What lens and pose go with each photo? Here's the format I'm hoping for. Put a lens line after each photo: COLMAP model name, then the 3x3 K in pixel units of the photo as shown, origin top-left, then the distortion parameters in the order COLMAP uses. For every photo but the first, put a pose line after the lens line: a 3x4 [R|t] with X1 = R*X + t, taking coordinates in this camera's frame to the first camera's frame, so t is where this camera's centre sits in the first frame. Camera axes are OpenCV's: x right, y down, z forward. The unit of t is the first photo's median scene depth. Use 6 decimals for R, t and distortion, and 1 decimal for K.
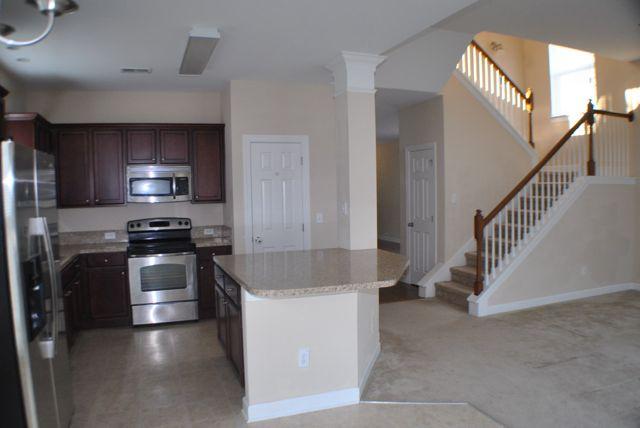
lens RADIAL K [[479.9, 0, 320.0], [0, 479.9, 214.0], [0, 0, 1]] dist [-0.152280, 0.008202]
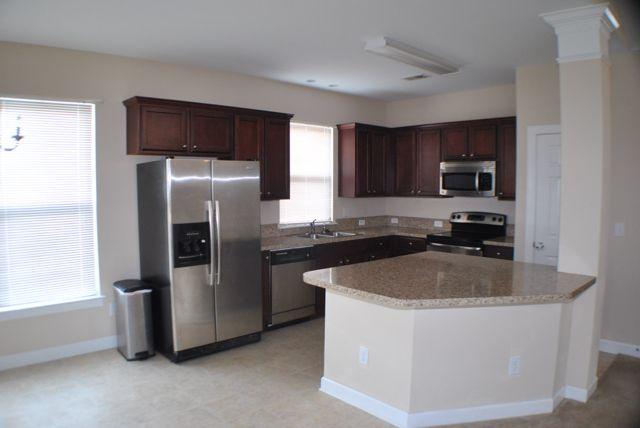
lens RADIAL K [[479.9, 0, 320.0], [0, 479.9, 214.0], [0, 0, 1]] dist [-0.152280, 0.008202]
pose [[0.356697, 0.083770, -0.930457, 0.513224], [-0.060126, 0.995965, 0.066618, -0.036486], [0.932283, 0.032183, 0.360295, 0.323523]]
